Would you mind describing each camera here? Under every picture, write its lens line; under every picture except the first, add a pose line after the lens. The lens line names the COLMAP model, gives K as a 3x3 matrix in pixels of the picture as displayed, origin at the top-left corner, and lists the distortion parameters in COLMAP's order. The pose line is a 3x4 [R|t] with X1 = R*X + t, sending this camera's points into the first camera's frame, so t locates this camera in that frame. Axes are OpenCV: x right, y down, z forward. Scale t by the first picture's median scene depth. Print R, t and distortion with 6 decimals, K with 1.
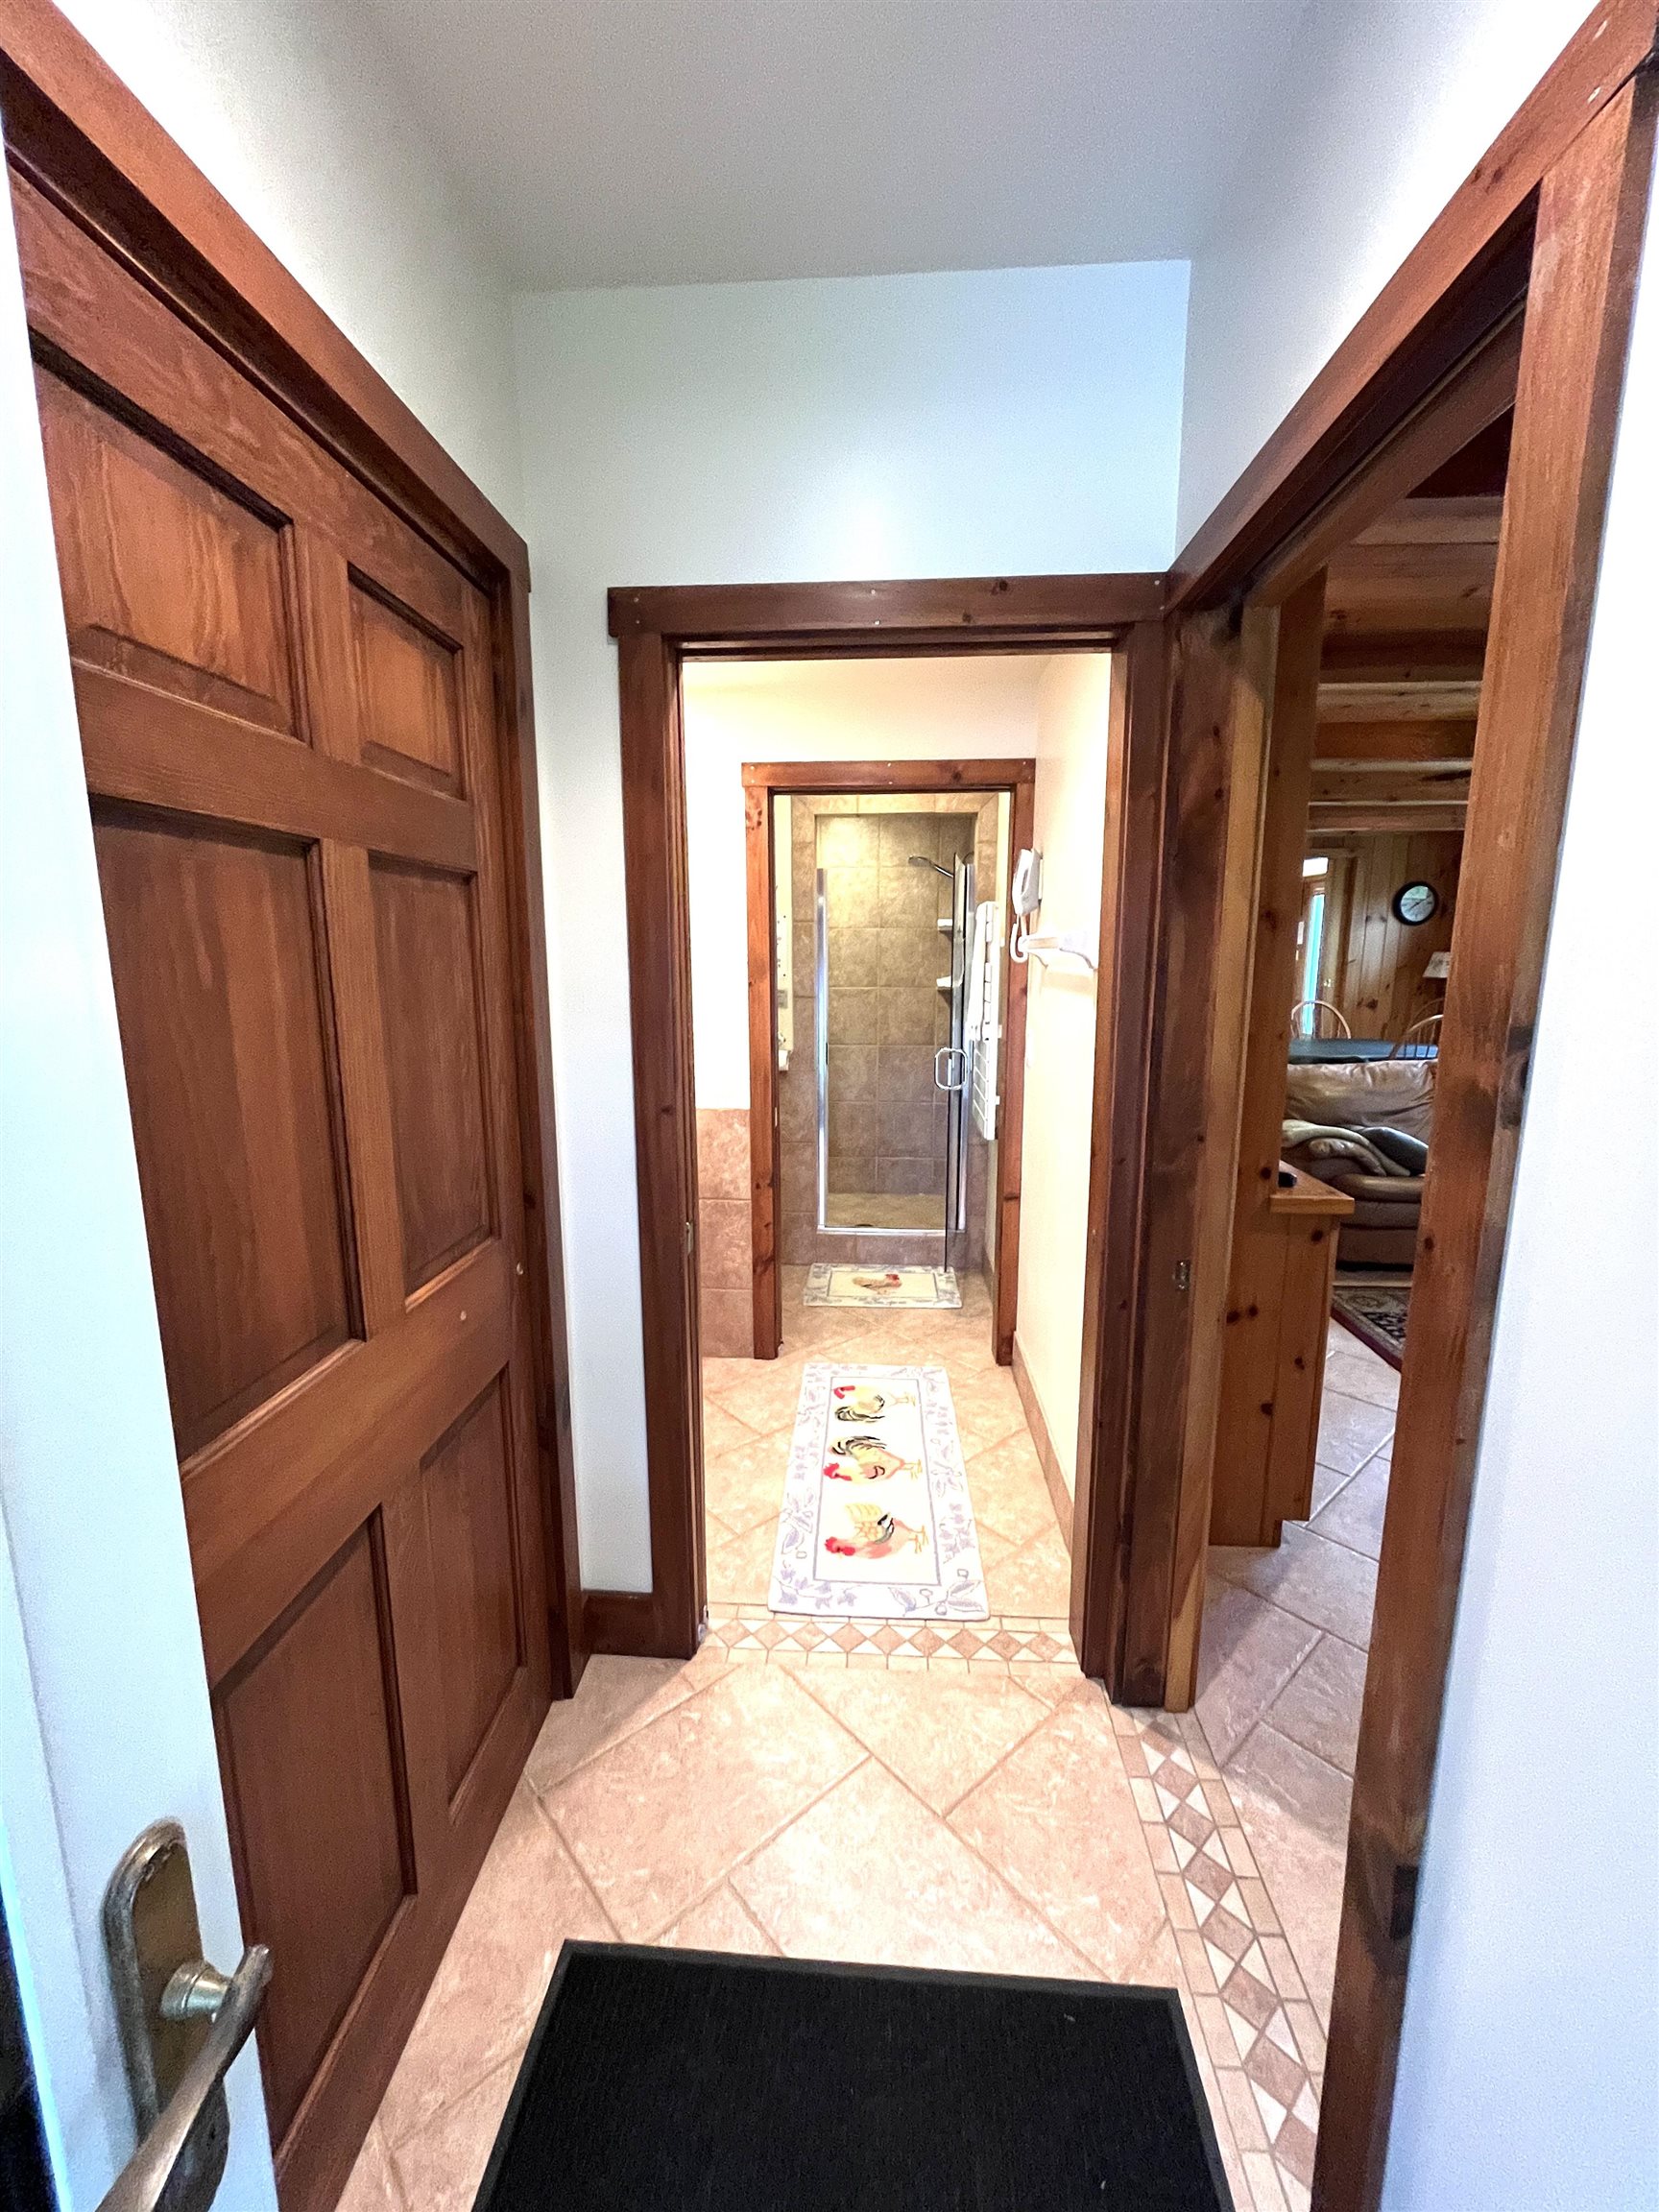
lens RADIAL K [[903.3, 0, 833.8], [0, 903.3, 1101.1], [0, 0, 1]] dist [0.000279, 0.000361]
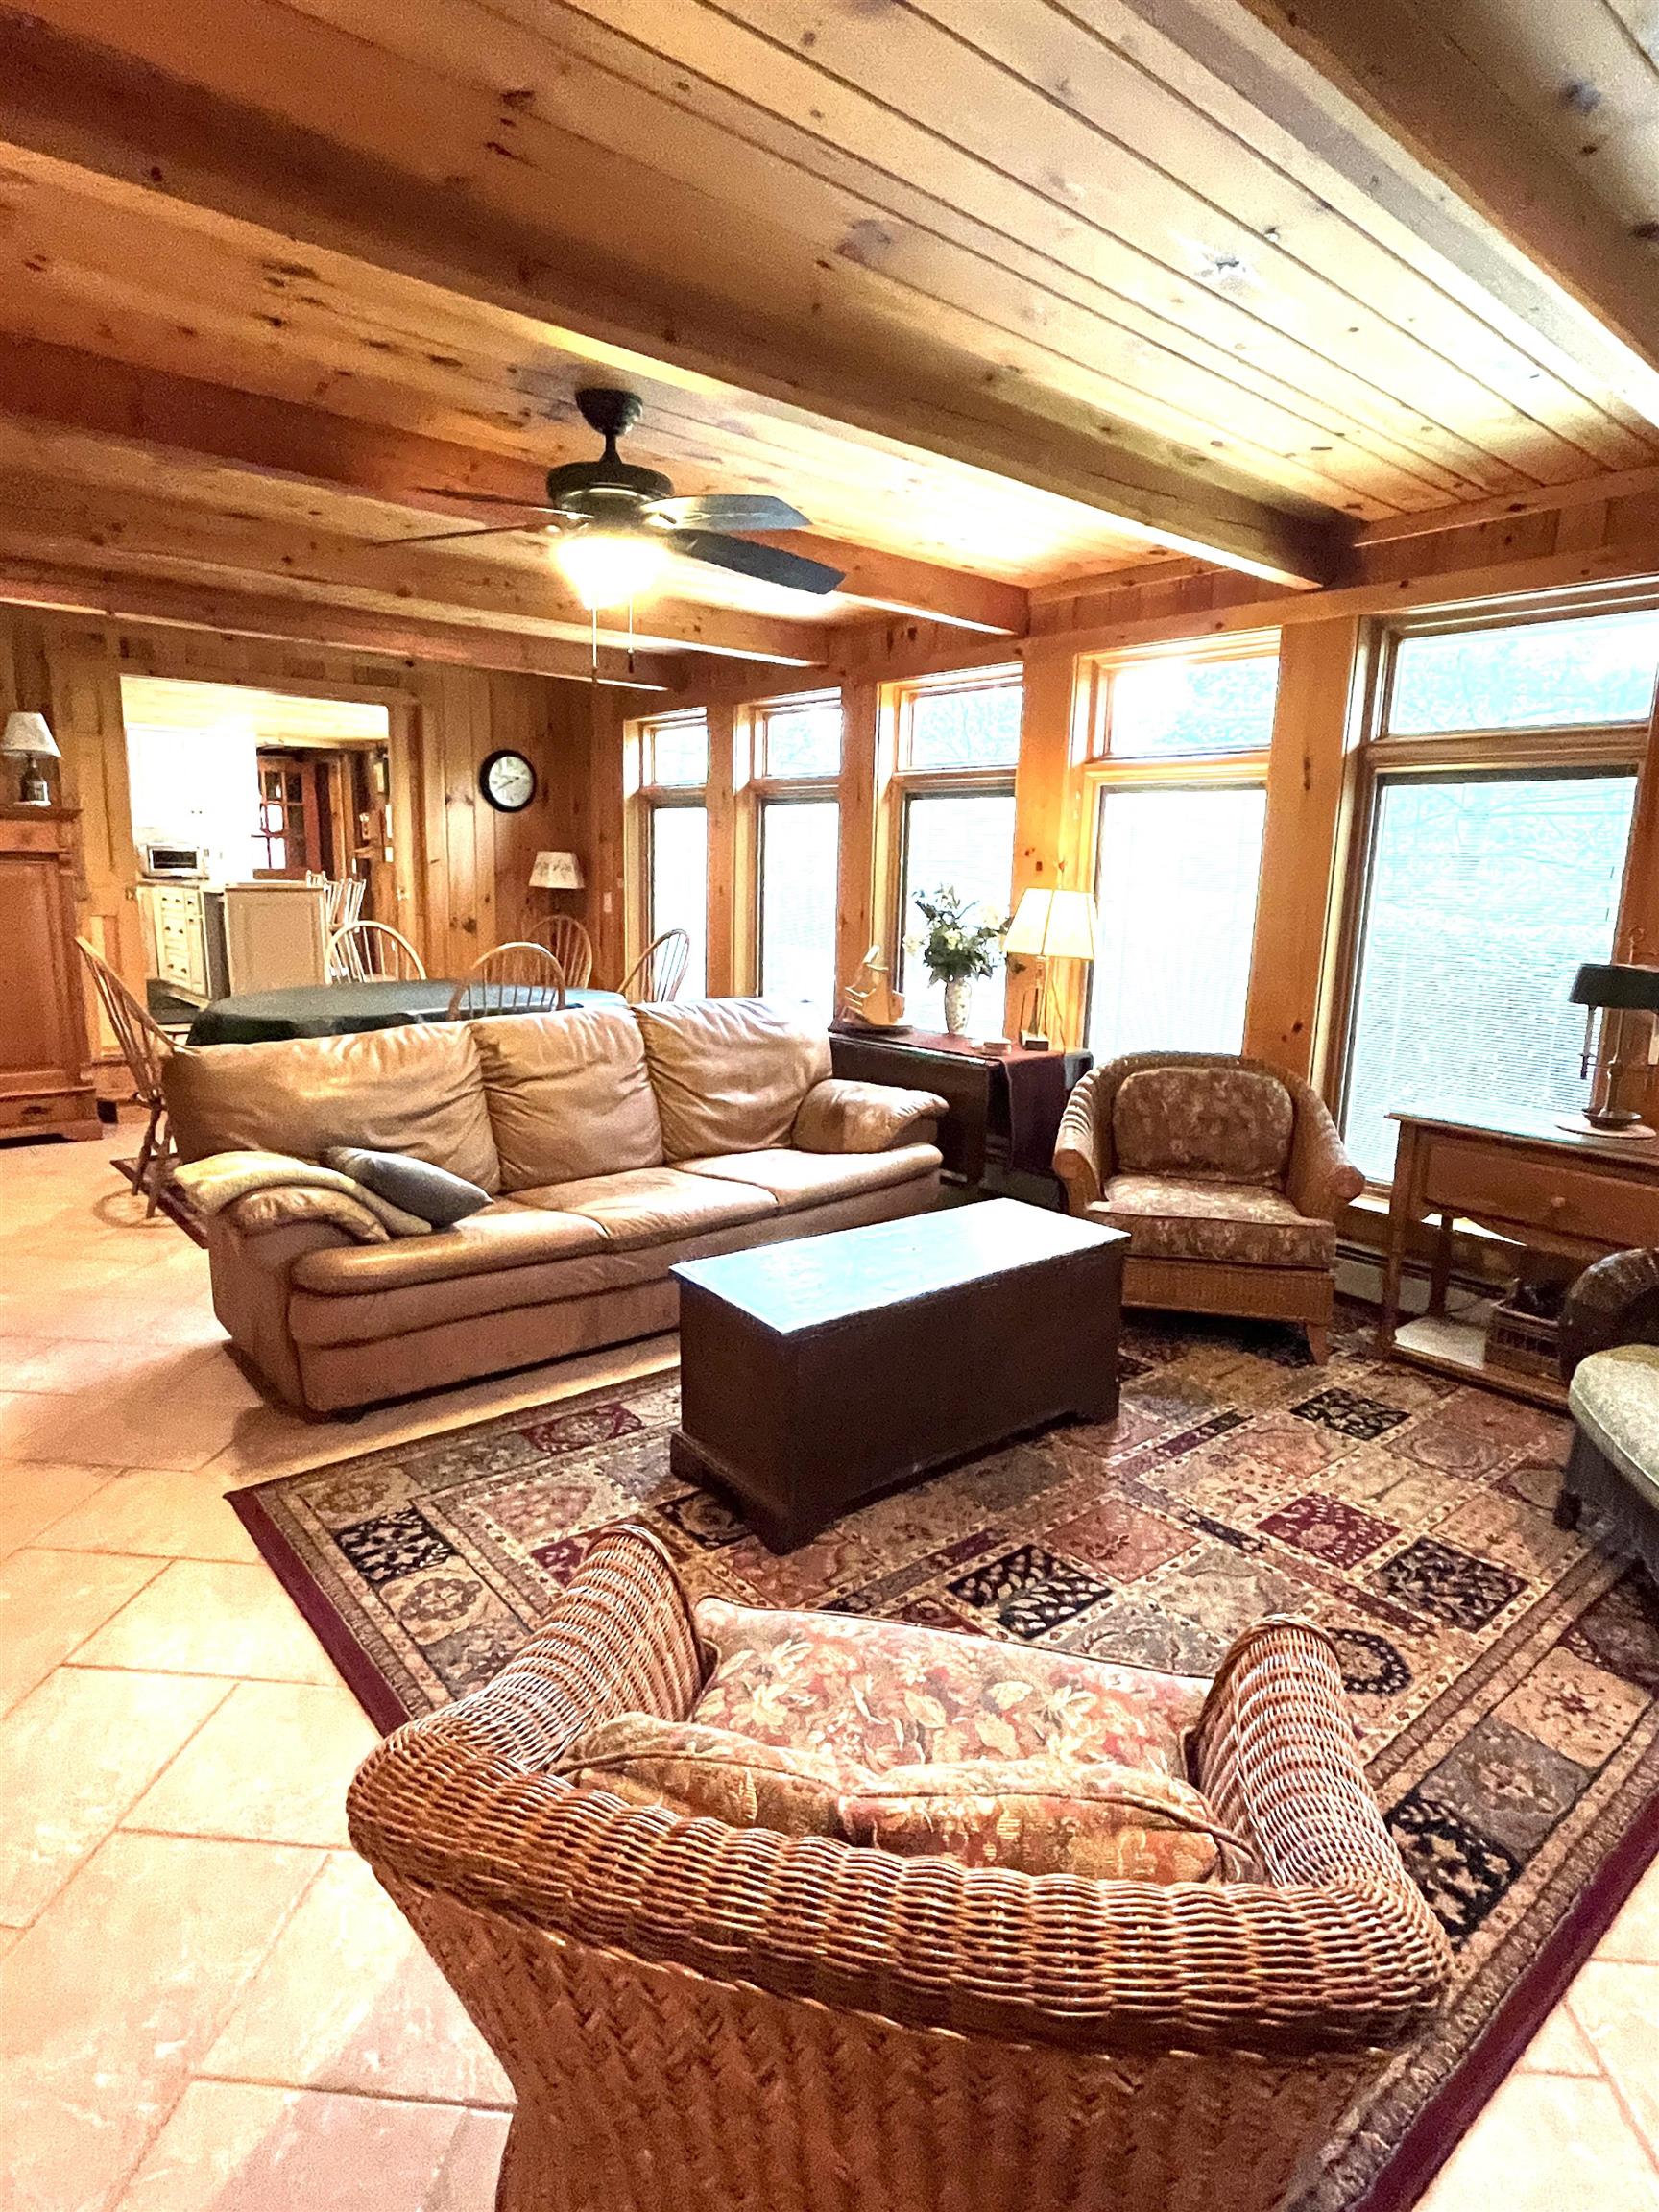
lens RADIAL K [[1208.4, 0, 822.1], [0, 1208.4, 1105.5], [0, 0, 1]] dist [0.003777, -0.003327]
pose [[0.737150, -0.115624, 0.665763, 0.192077], [0.087625, 0.993289, 0.075484, -0.019735], [-0.670024, 0.002695, 0.742335, 0.159075]]
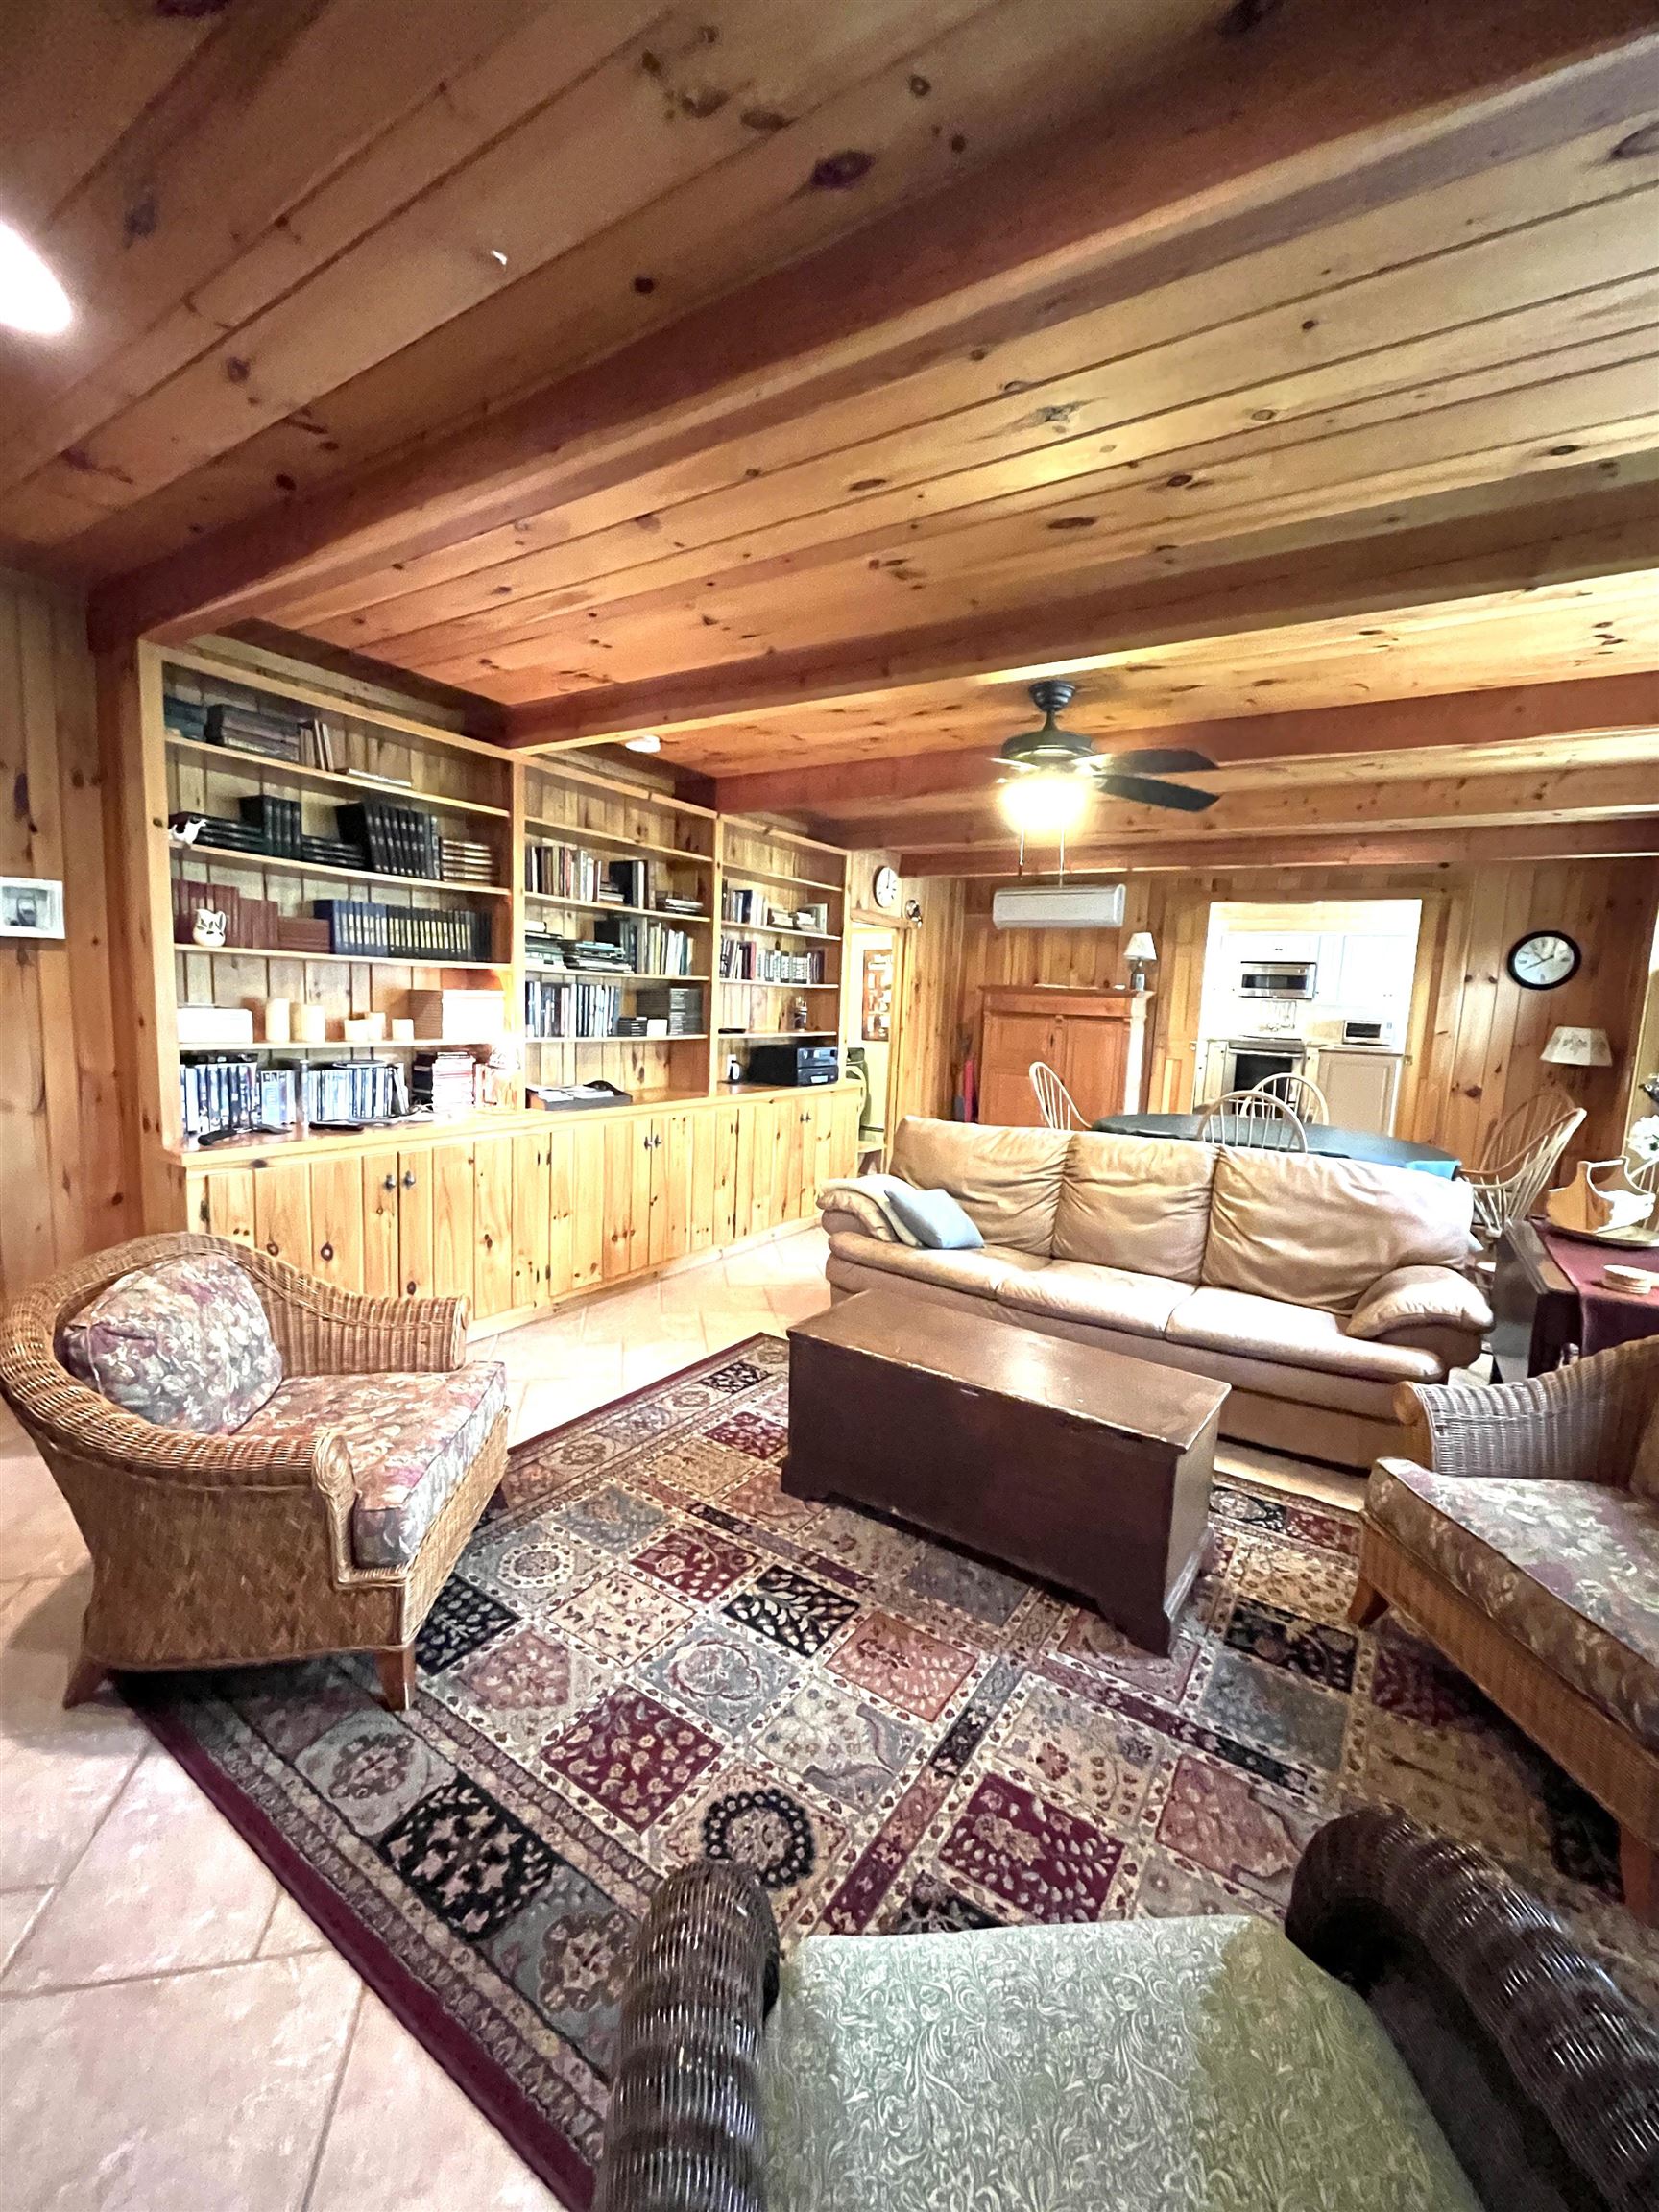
lens RADIAL K [[903.3, 0, 823.2], [0, 903.3, 1107.2], [0, 0, 1]] dist [0.000279, 0.000361]
pose [[0.857720, 0.099614, -0.504374, 0.600065], [-0.126634, 0.991758, -0.019478, -0.014352], [0.498277, 0.080577, 0.863265, 0.103862]]
